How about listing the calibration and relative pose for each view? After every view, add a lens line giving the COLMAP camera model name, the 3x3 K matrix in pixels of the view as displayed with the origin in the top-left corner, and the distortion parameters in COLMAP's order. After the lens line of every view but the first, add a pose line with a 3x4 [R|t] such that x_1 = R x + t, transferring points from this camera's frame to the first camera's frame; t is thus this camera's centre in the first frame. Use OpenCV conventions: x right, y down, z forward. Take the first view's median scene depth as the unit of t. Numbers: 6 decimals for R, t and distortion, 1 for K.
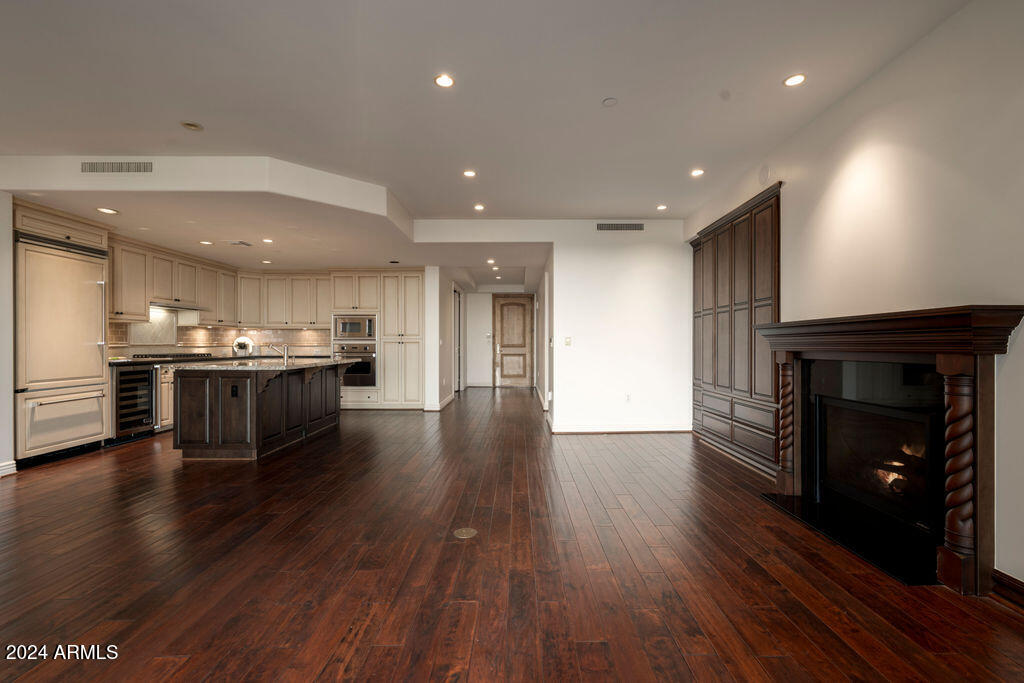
lens RADIAL K [[461.7, 0, 518.7], [0, 461.7, 345.5], [0, 0, 1]] dist [-0.007153, 0.002977]
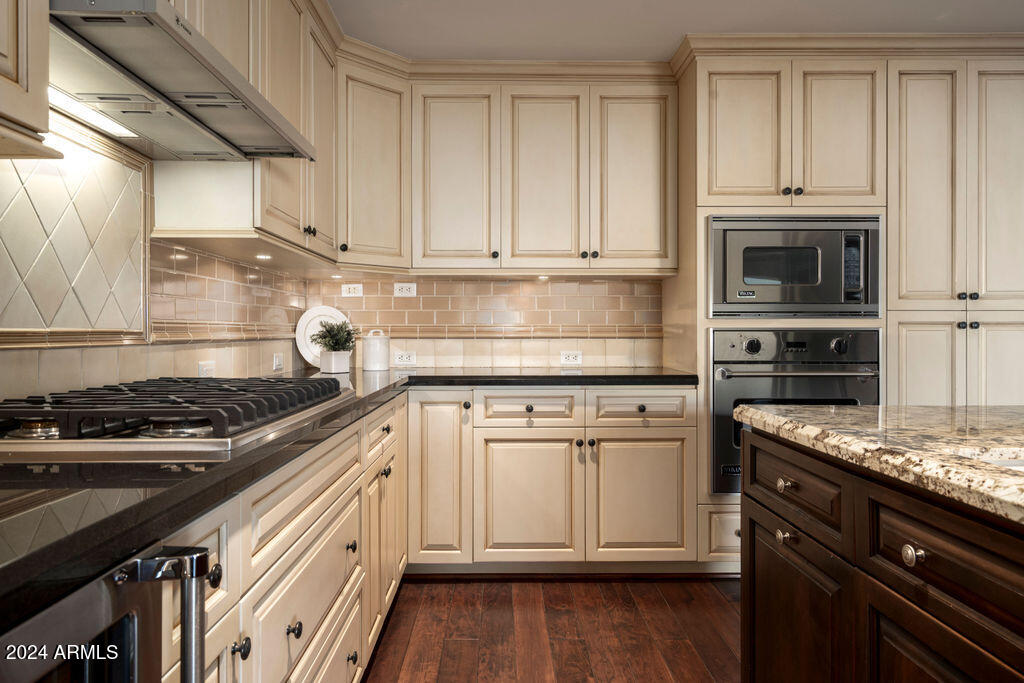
lens RADIAL K [[663.8, 0, 507.0], [0, 663.8, 338.9], [0, 0, 1]] dist [0.001400, 0.010774]
pose [[0.999888, -0.001835, 0.014877, -0.666547], [0.001872, 0.999995, -0.002446, 0.002906], [-0.014872, 0.002474, 0.999886, 0.799850]]
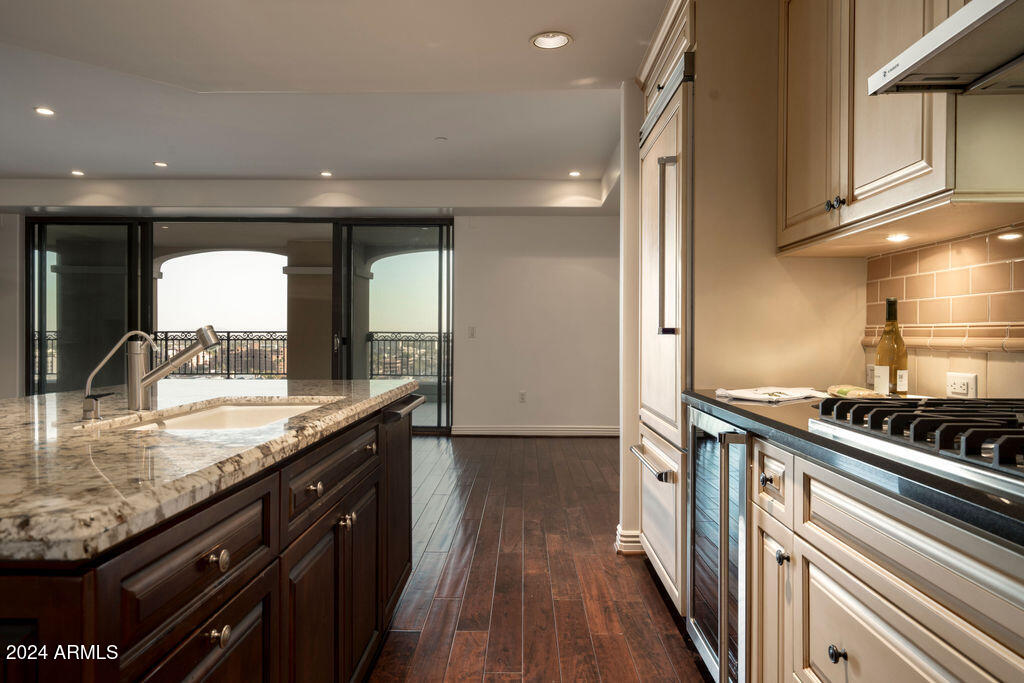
lens RADIAL K [[663.8, 0, 509.1], [0, 663.8, 333.6], [0, 0, 1]] dist [0.001400, 0.010774]
pose [[-0.999677, -0.005027, 0.024930, -0.636278], [-0.004985, 0.999986, 0.001761, -0.002634], [-0.024938, 0.001637, -0.999688, 1.210433]]
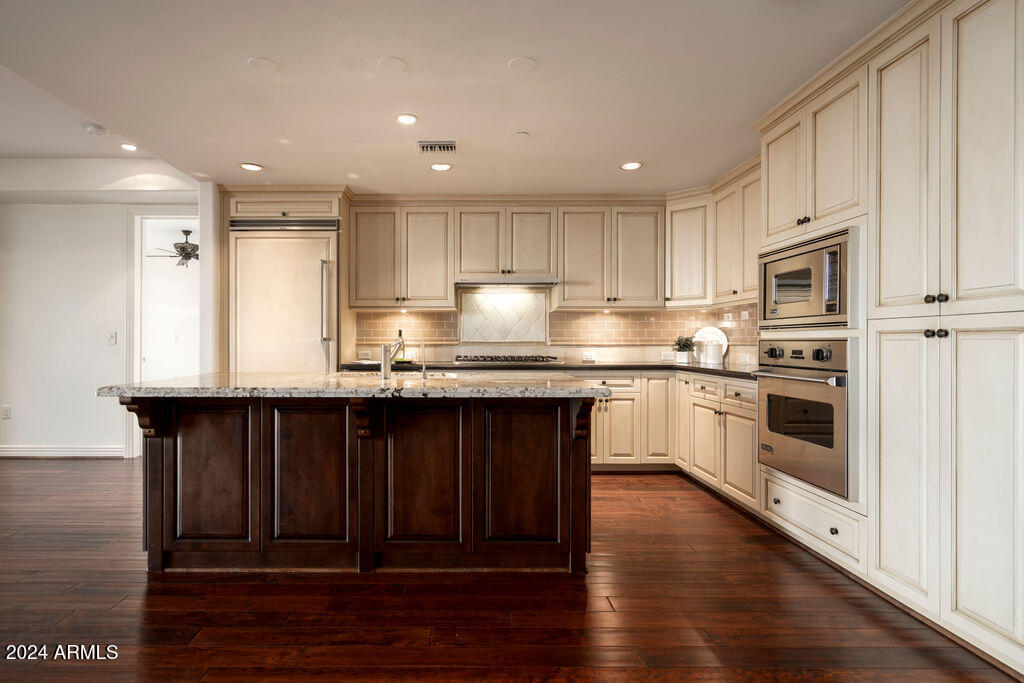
lens RADIAL K [[534.4, 0, 462.5], [0, 534.4, 344.5], [0, 0, 1]] dist [0.001953, 0.001732]
pose [[-0.005731, 0.003593, -0.999977, -0.000215], [-0.005500, 0.999978, 0.003624, -0.000412], [0.999968, 0.005520, -0.005711, 0.992271]]
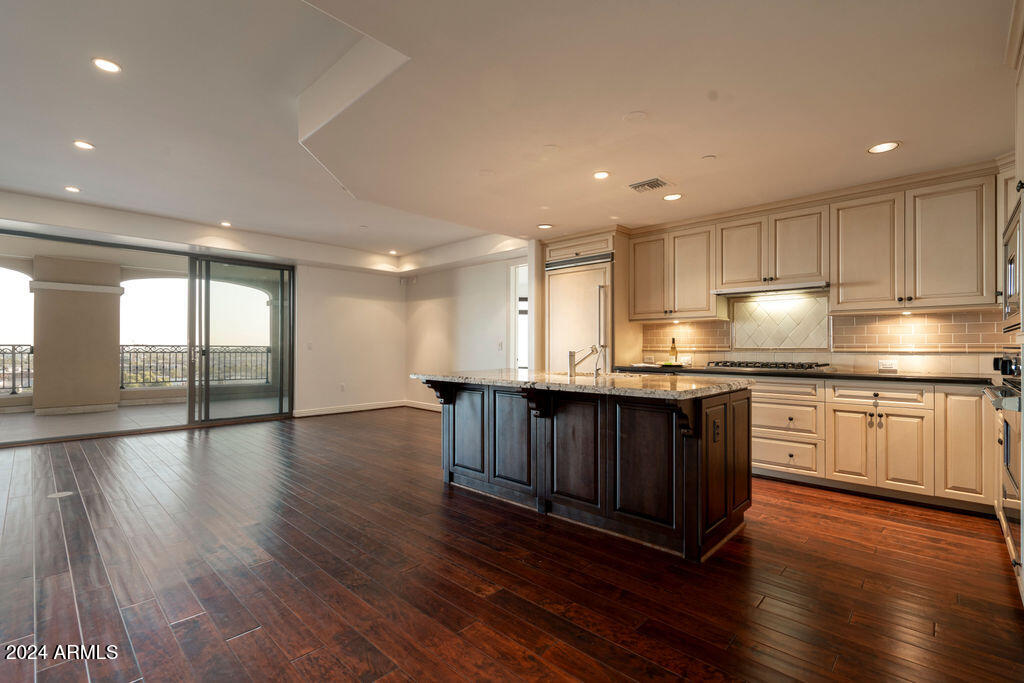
lens RADIAL K [[461.7, 0, 510.6], [0, 461.7, 345.3], [0, 0, 1]] dist [-0.007153, 0.002977]
pose [[-0.687988, -0.003731, -0.725713, -0.024838], [-0.003715, 0.999992, -0.001620, -0.003989], [0.725713, 0.001582, -0.687996, 1.242713]]
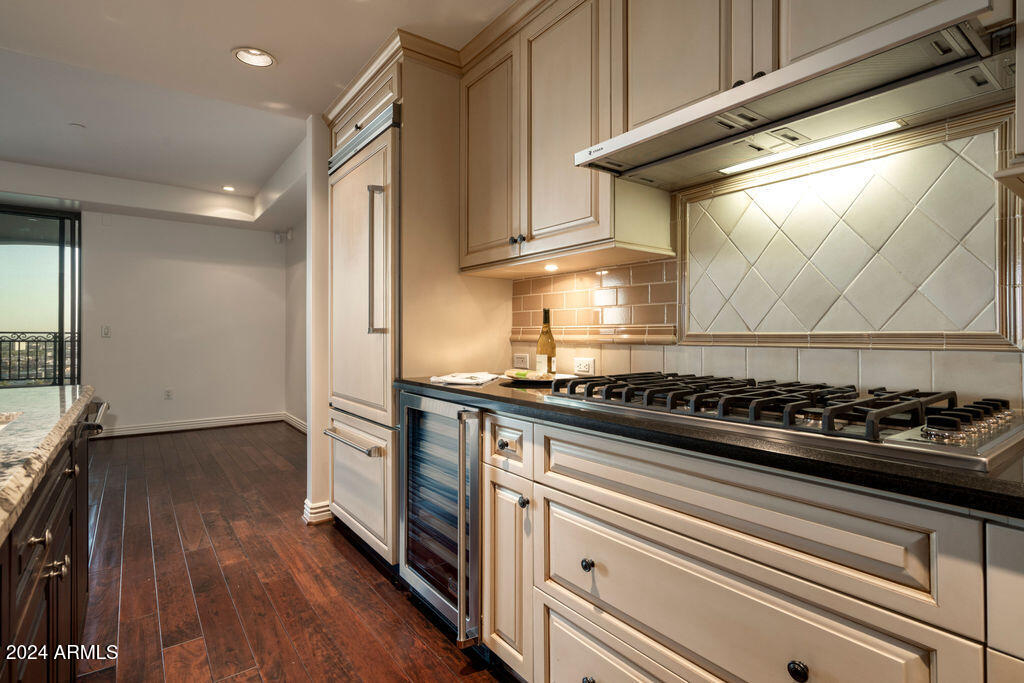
lens RADIAL K [[504.2, 0, 505.8], [0, 504.2, 331.0], [0, 0, 1]] dist [-0.001218, 0.001239]
pose [[-0.801067, -0.006115, -0.598544, -0.577416], [-0.003421, 0.999978, -0.005638, -0.001972], [0.598565, -0.002468, -0.801070, 1.155375]]
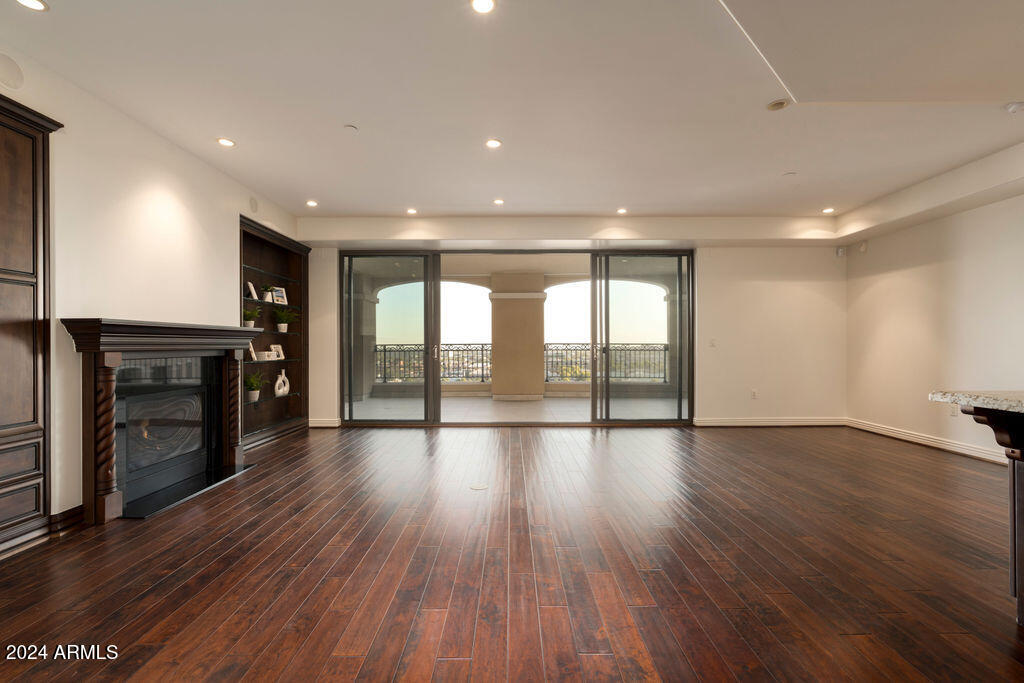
lens RADIAL K [[461.7, 0, 509.4], [0, 461.7, 345.8], [0, 0, 1]] dist [-0.007153, 0.002977]
pose [[-0.999992, 0.003336, -0.002238, -0.092746], [0.003331, 0.999992, 0.002378, 0.000706], [0.002245, 0.002371, -0.999995, 1.038403]]
